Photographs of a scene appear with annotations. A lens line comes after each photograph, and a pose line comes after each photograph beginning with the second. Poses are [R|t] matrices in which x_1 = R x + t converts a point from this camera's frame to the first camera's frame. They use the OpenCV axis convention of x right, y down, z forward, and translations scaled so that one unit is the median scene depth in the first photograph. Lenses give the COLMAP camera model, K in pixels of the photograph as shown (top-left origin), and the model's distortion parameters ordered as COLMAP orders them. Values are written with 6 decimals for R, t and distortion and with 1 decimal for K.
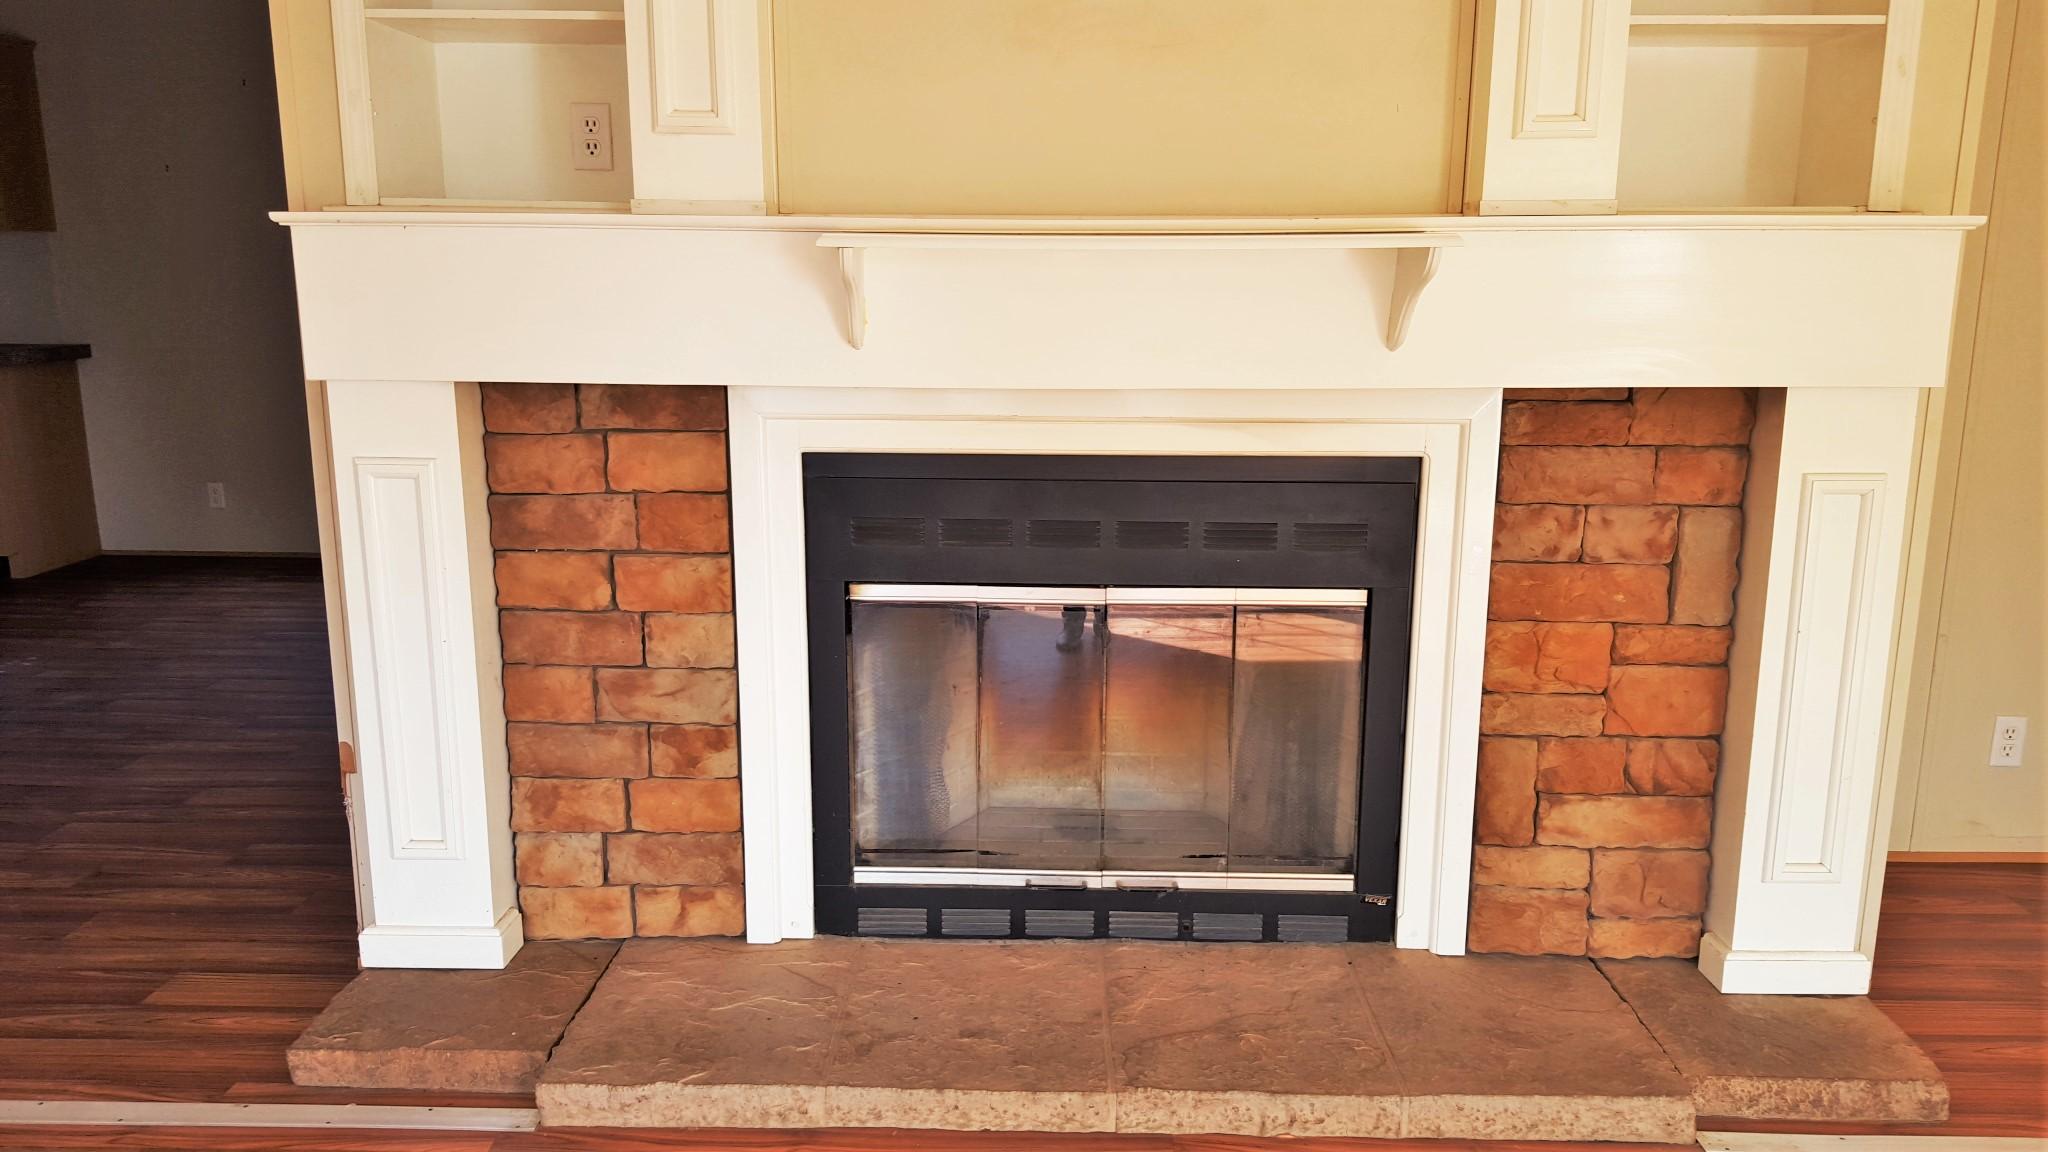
lens RADIAL K [[1538.4, 0, 1080.9], [0, 1538.4, 601.4], [0, 0, 1]] dist [0.042241, -0.039777]
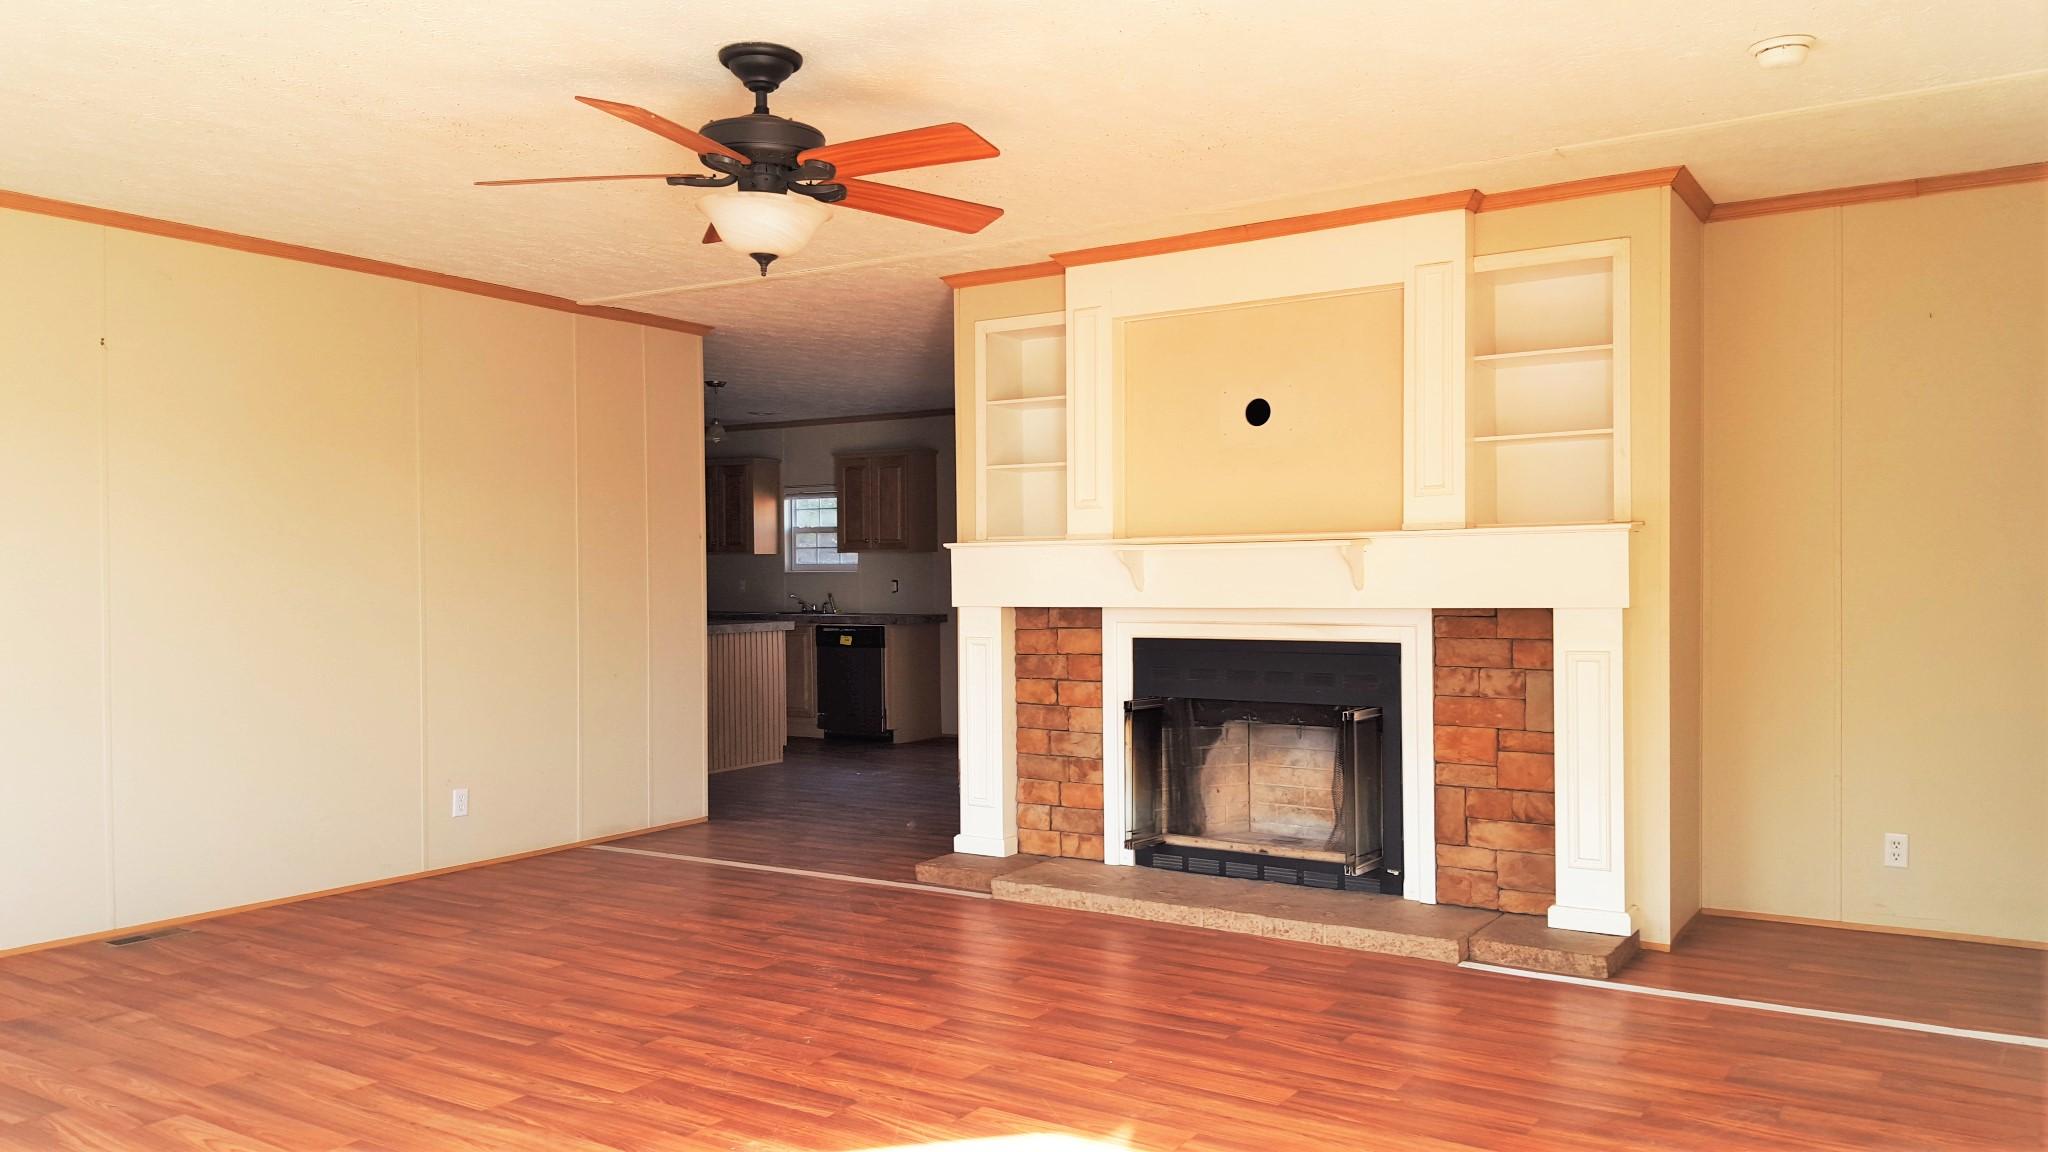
lens RADIAL K [[1538.4, 0, 1020.8], [0, 1538.4, 572.3], [0, 0, 1]] dist [0.042241, -0.039777]
pose [[0.847943, -0.014976, -0.529876, 0.881868], [-0.095110, 0.979081, -0.179874, 0.232150], [0.521485, 0.202920, 0.828780, -0.991479]]
